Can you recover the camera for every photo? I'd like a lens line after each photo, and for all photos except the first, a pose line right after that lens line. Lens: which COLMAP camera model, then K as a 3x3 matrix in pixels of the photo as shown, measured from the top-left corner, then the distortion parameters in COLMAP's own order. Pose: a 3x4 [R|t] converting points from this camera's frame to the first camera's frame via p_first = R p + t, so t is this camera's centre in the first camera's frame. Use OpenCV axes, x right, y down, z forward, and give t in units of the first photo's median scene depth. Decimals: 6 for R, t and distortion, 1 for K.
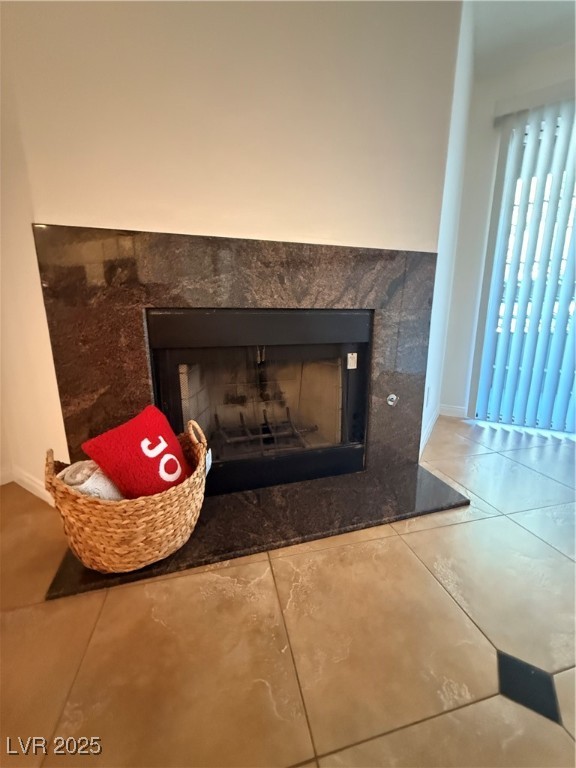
lens RADIAL K [[305.8, 0, 287.8], [0, 305.8, 382.4], [0, 0, 1]] dist [0.001260, 0.000325]
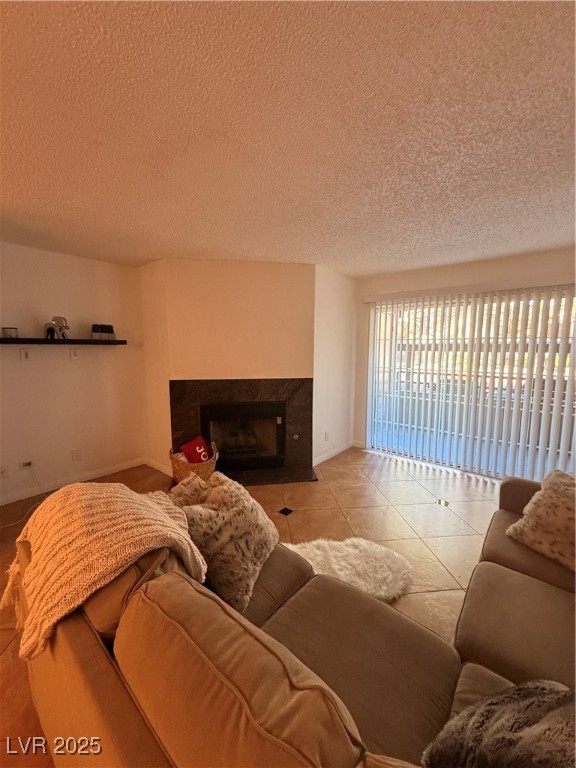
lens RADIAL K [[305.8, 0, 288.4], [0, 305.8, 383.2], [0, 0, 1]] dist [0.001260, 0.000325]
pose [[0.991493, 0.020445, -0.128543, 0.614820], [-0.032086, 0.995501, -0.089158, -0.155521], [0.126141, 0.092524, 0.987688, -1.477529]]
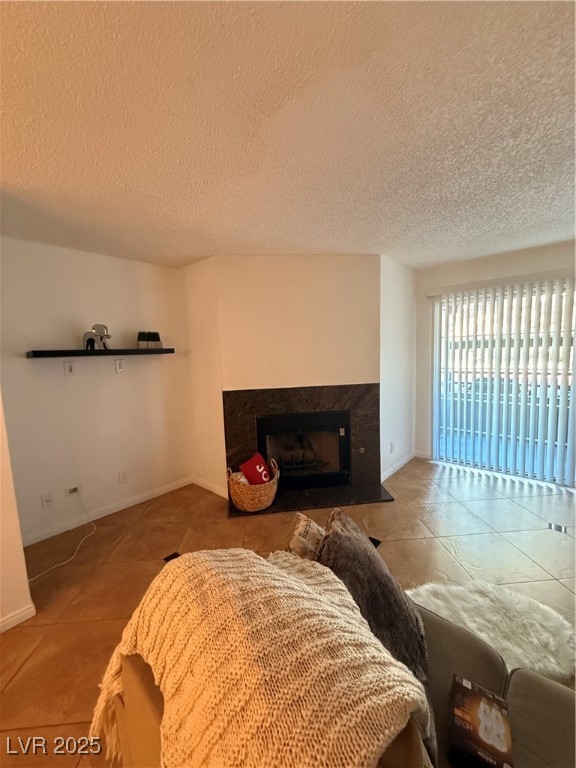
lens RADIAL K [[305.8, 0, 289.5], [0, 305.8, 383.7], [0, 0, 1]] dist [0.001260, 0.000325]
pose [[0.985639, -0.013123, -0.168354, 0.221829], [-0.003303, 0.995287, -0.096916, -0.206286], [0.168833, 0.096080, 0.980951, -1.266629]]
